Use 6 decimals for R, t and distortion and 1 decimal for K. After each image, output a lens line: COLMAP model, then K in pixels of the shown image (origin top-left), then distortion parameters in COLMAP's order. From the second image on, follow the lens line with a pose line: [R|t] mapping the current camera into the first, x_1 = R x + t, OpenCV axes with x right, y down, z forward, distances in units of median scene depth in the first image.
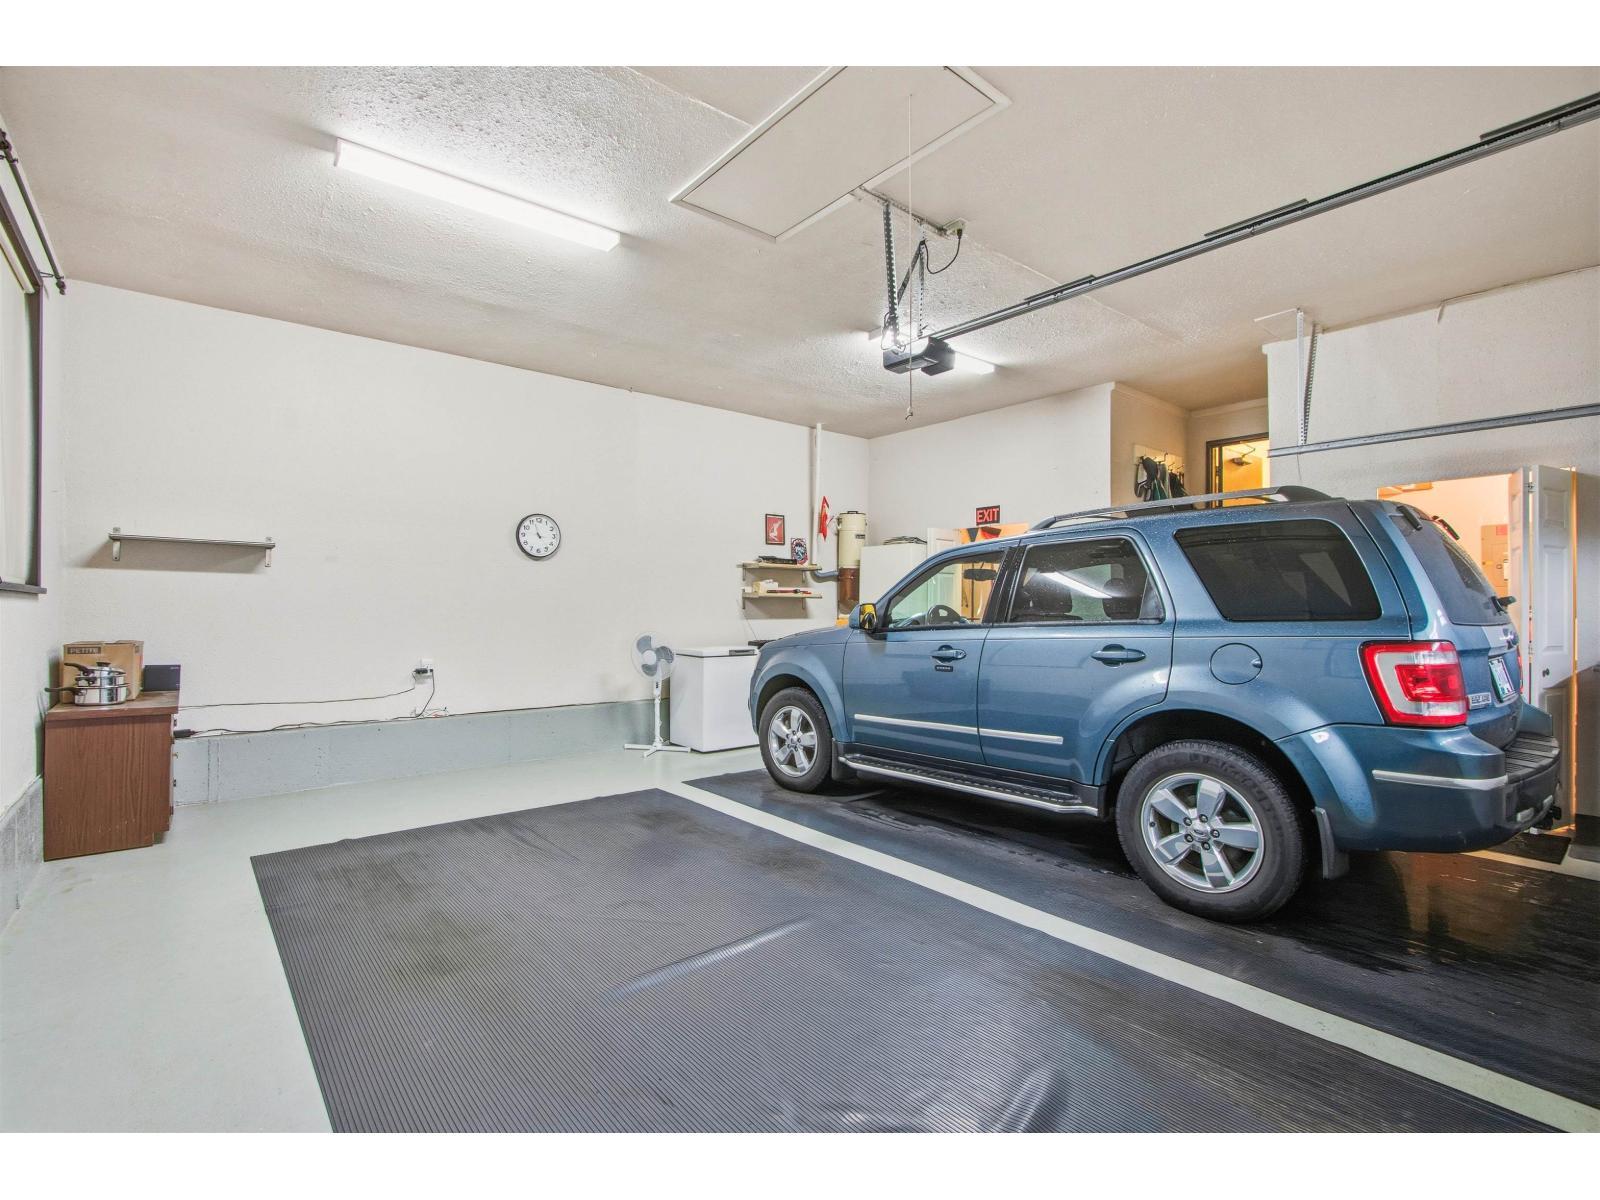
lens RADIAL K [[733.8, 0, 786.8], [0, 733.8, 610.6], [0, 0, 1]] dist [-0.002571, -0.000180]
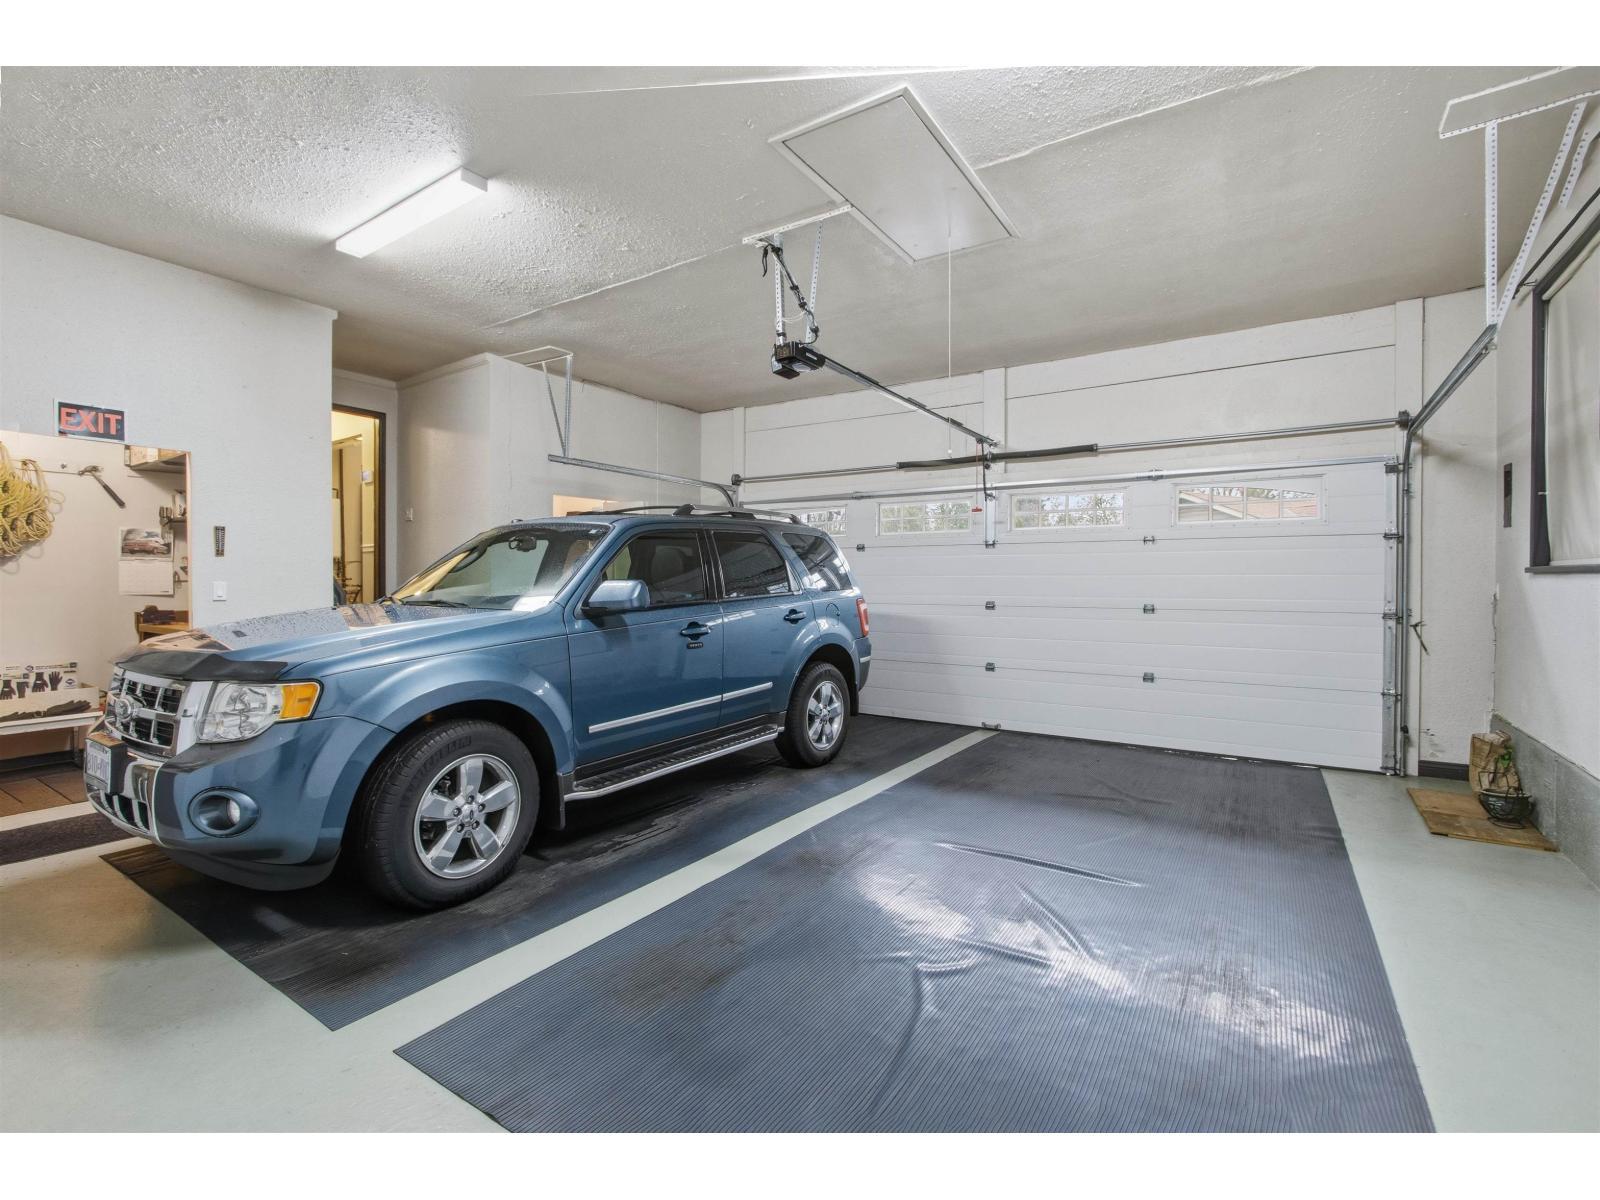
lens RADIAL K [[733.8, 0, 786.4], [0, 733.8, 583.2], [0, 0, 1]] dist [-0.002571, -0.000180]
pose [[-0.277911, -0.007076, 0.960581, -0.733610], [0.000358, 0.999972, 0.007470, -0.012748], [-0.960607, 0.002420, -0.277900, 1.087053]]
